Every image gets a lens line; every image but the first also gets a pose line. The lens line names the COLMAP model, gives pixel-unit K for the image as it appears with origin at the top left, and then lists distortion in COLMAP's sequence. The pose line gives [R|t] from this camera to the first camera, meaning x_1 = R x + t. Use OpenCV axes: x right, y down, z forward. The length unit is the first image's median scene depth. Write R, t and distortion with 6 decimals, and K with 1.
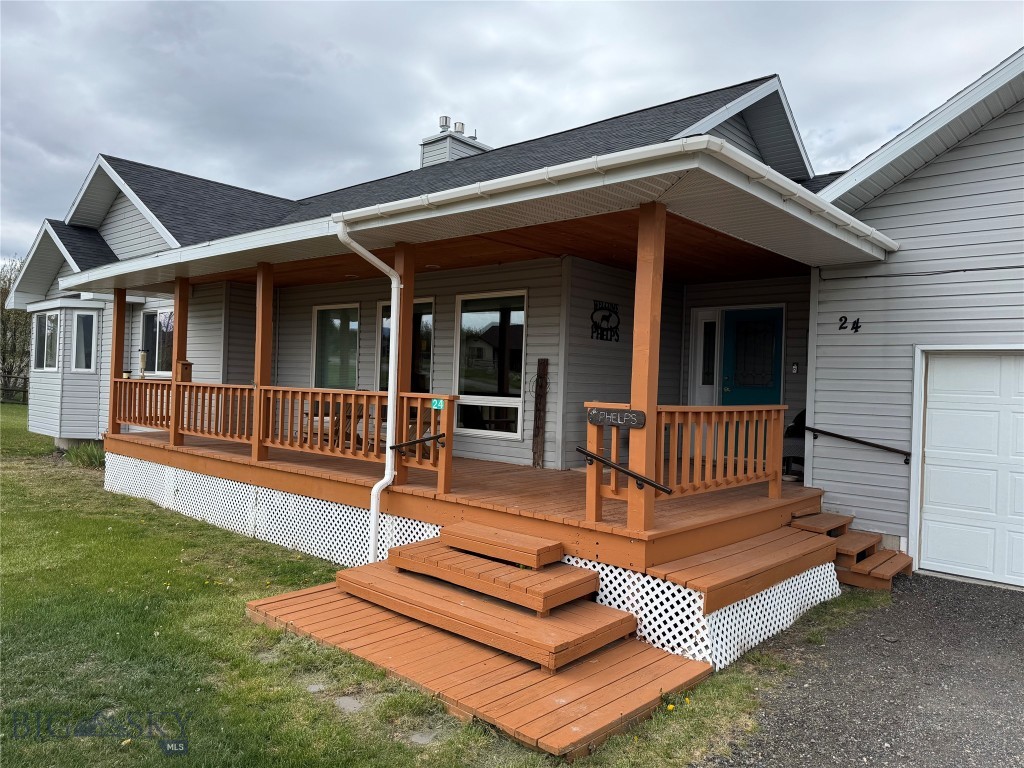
lens RADIAL K [[752.6, 0, 506.3], [0, 752.6, 385.8], [0, 0, 1]] dist [0.057555, -0.027354]
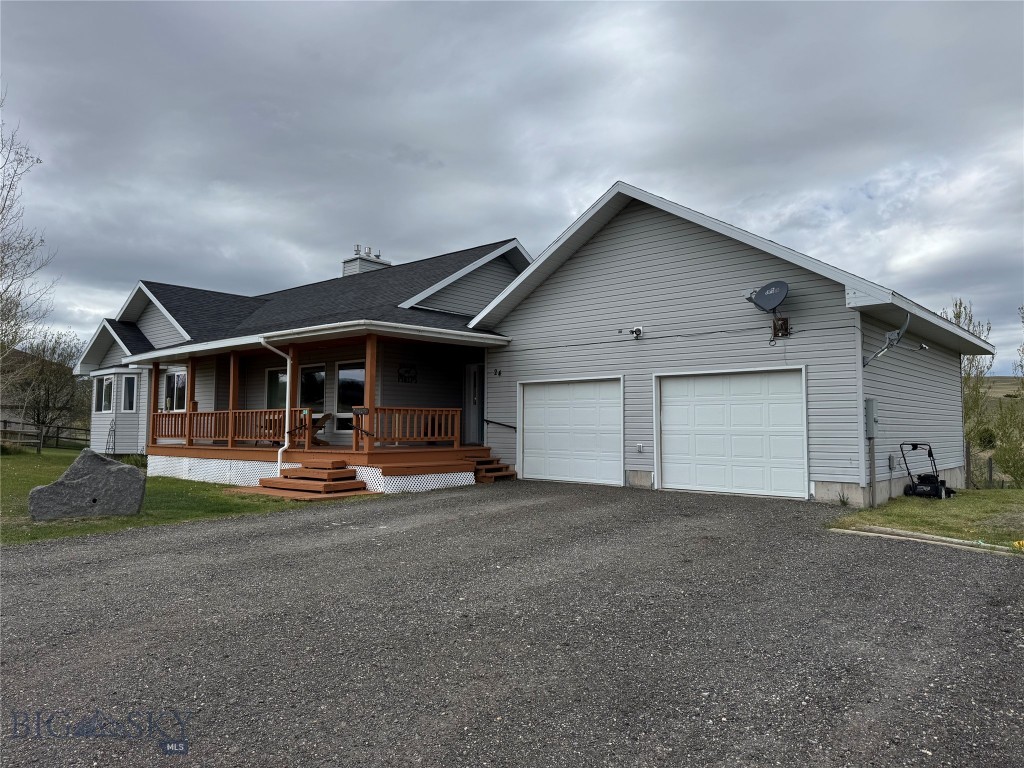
lens RADIAL K [[752.6, 0, 521.6], [0, 752.6, 380.1], [0, 0, 1]] dist [0.057555, -0.027354]
pose [[0.999282, -0.030668, 0.022259, 0.360921], [0.032080, 0.997296, -0.066125, 0.069271], [-0.020171, 0.066791, 0.997563, -0.930908]]
